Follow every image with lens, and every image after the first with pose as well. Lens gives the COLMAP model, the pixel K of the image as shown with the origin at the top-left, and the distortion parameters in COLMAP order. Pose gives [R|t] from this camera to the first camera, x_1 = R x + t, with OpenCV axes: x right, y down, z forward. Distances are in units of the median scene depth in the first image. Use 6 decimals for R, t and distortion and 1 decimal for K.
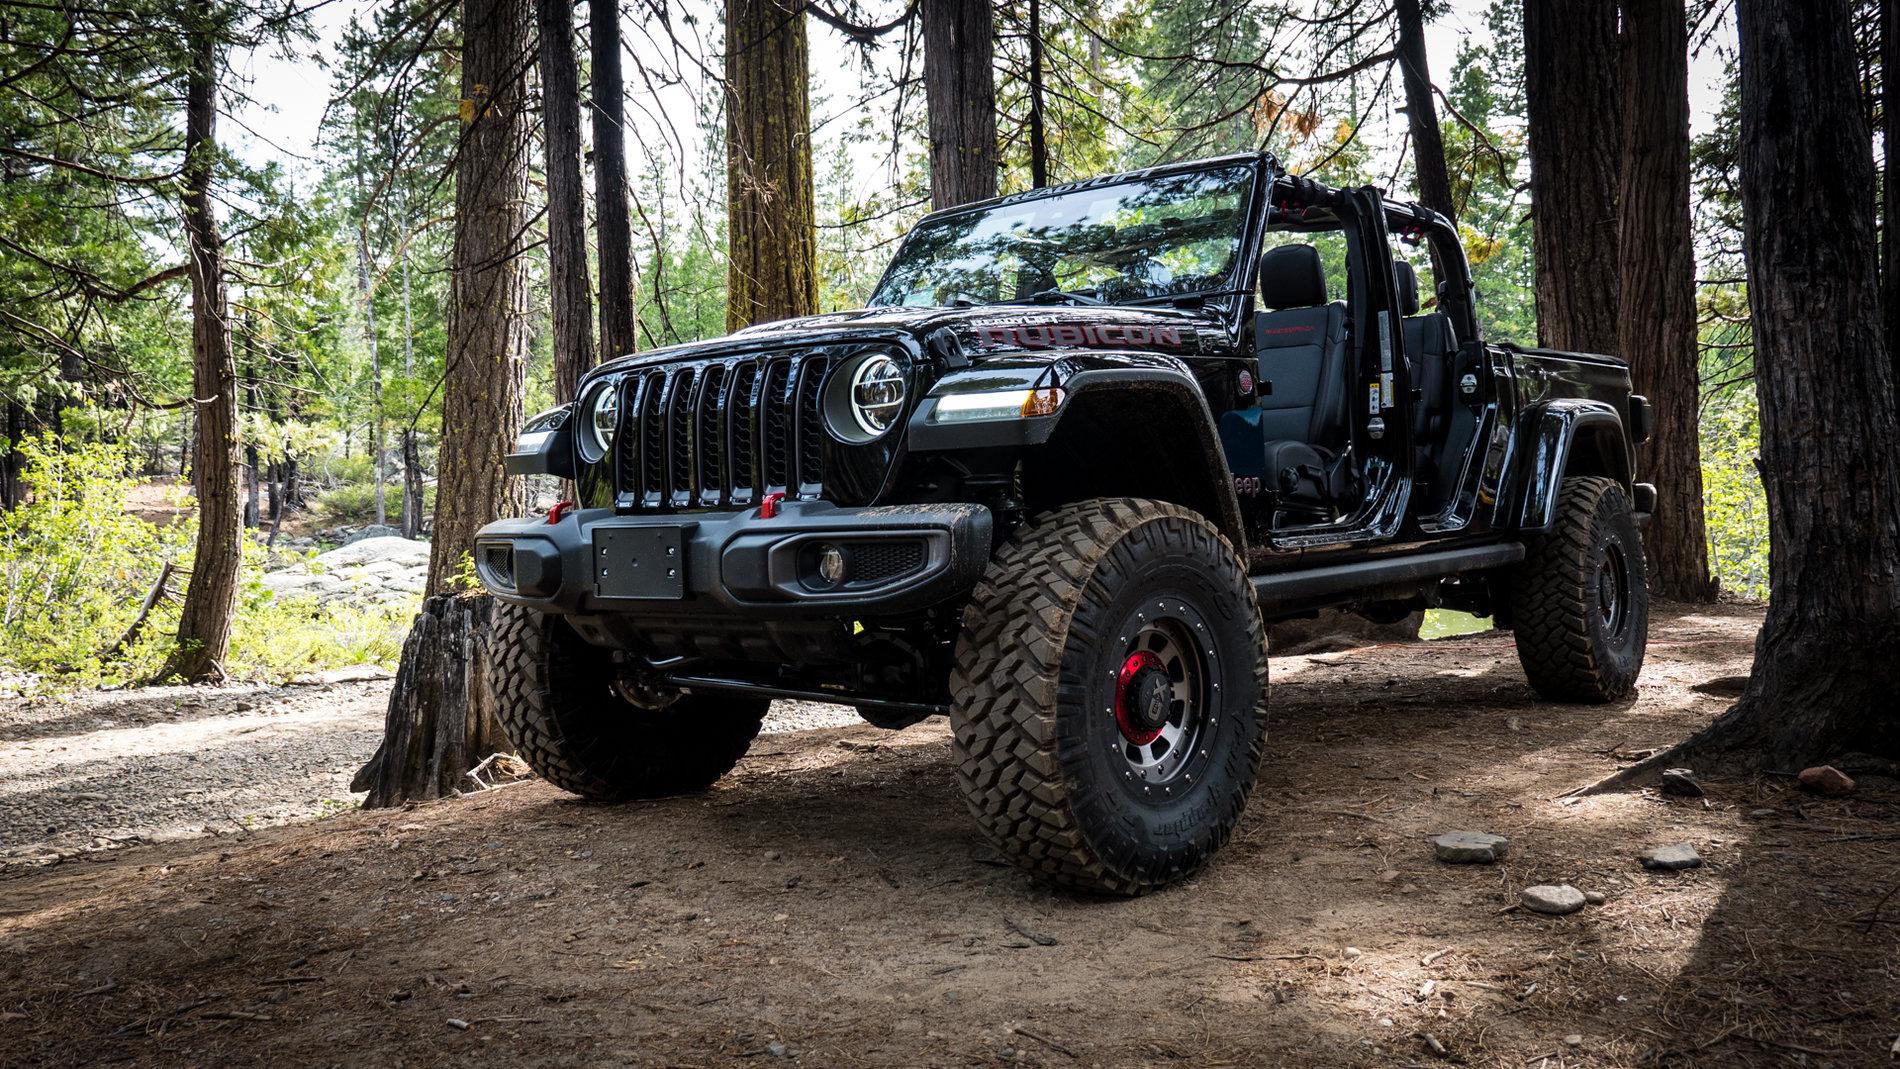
lens RADIAL K [[1419.4, 0, 950.0], [0, 1419.4, 534.5], [0, 0, 1]] dist [-0.000835, -0.000142]
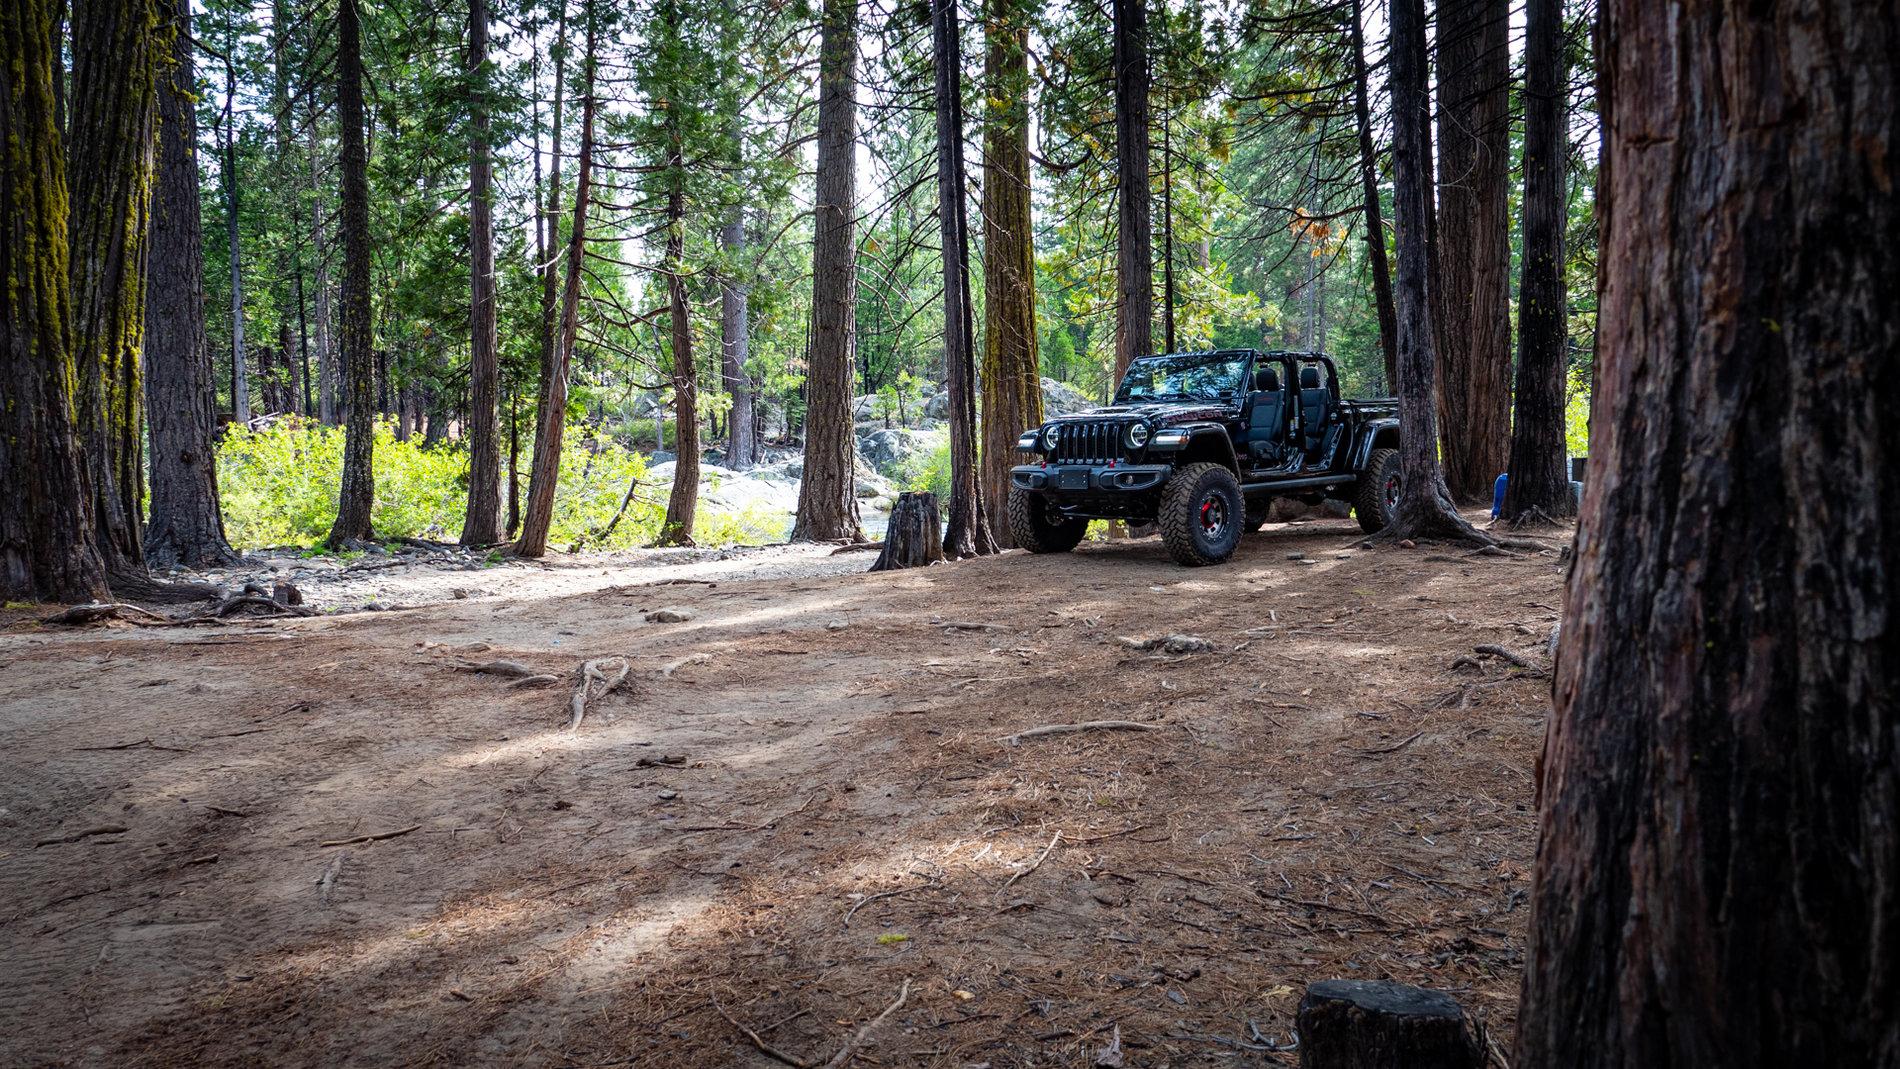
lens RADIAL K [[1419.4, 0, 950.0], [0, 1419.4, 534.5], [0, 0, 1]] dist [-0.000835, -0.000142]
pose [[0.997774, 0.008985, -0.066082, -0.261350], [-0.005246, 0.998387, 0.056529, -0.039204], [0.066484, -0.056056, 0.996212, -2.442924]]
